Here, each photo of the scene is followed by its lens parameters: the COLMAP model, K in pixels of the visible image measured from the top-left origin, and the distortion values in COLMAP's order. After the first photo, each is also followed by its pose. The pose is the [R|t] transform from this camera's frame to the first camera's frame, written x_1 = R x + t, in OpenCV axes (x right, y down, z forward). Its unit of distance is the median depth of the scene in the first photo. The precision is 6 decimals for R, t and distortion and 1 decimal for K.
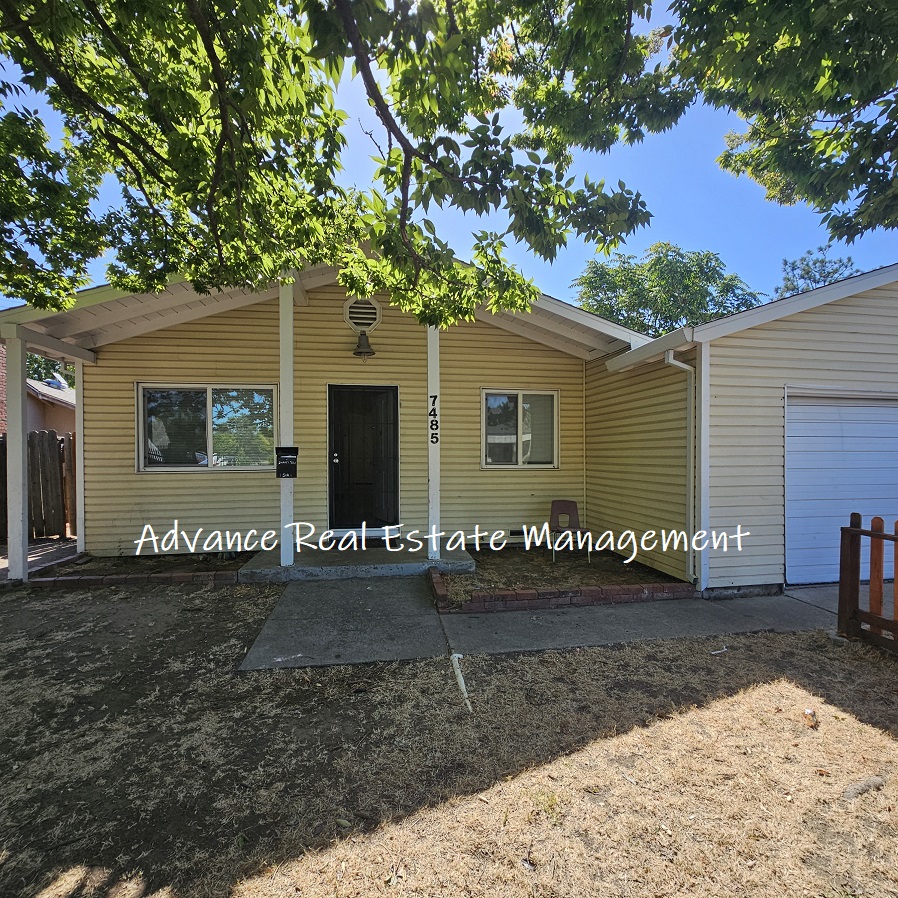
lens RADIAL K [[487.2, 0, 448.8], [0, 487.2, 452.9], [0, 0, 1]] dist [-0.001280, 0.000260]
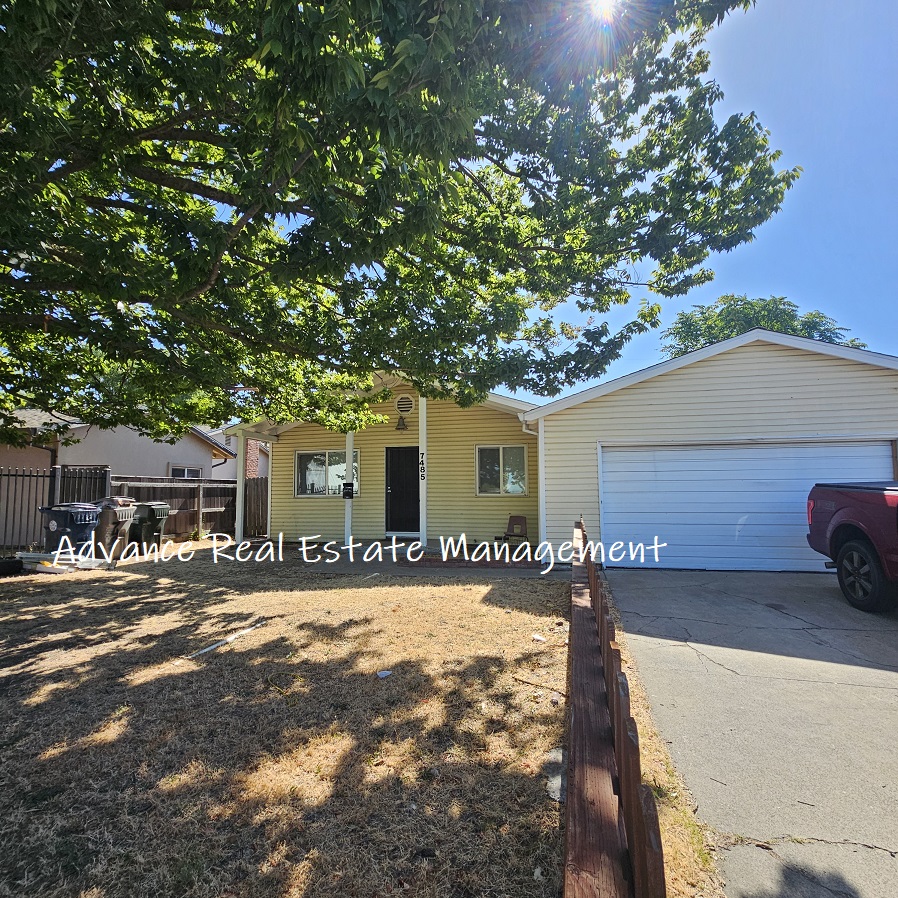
lens RADIAL K [[487.2, 0, 450.5], [0, 487.2, 450.3], [0, 0, 1]] dist [-0.001280, 0.000260]
pose [[0.919678, -0.038373, -0.390793, 0.653689], [0.003458, 0.995967, -0.089657, 0.028304], [0.392657, 0.081104, 0.916102, -0.507148]]
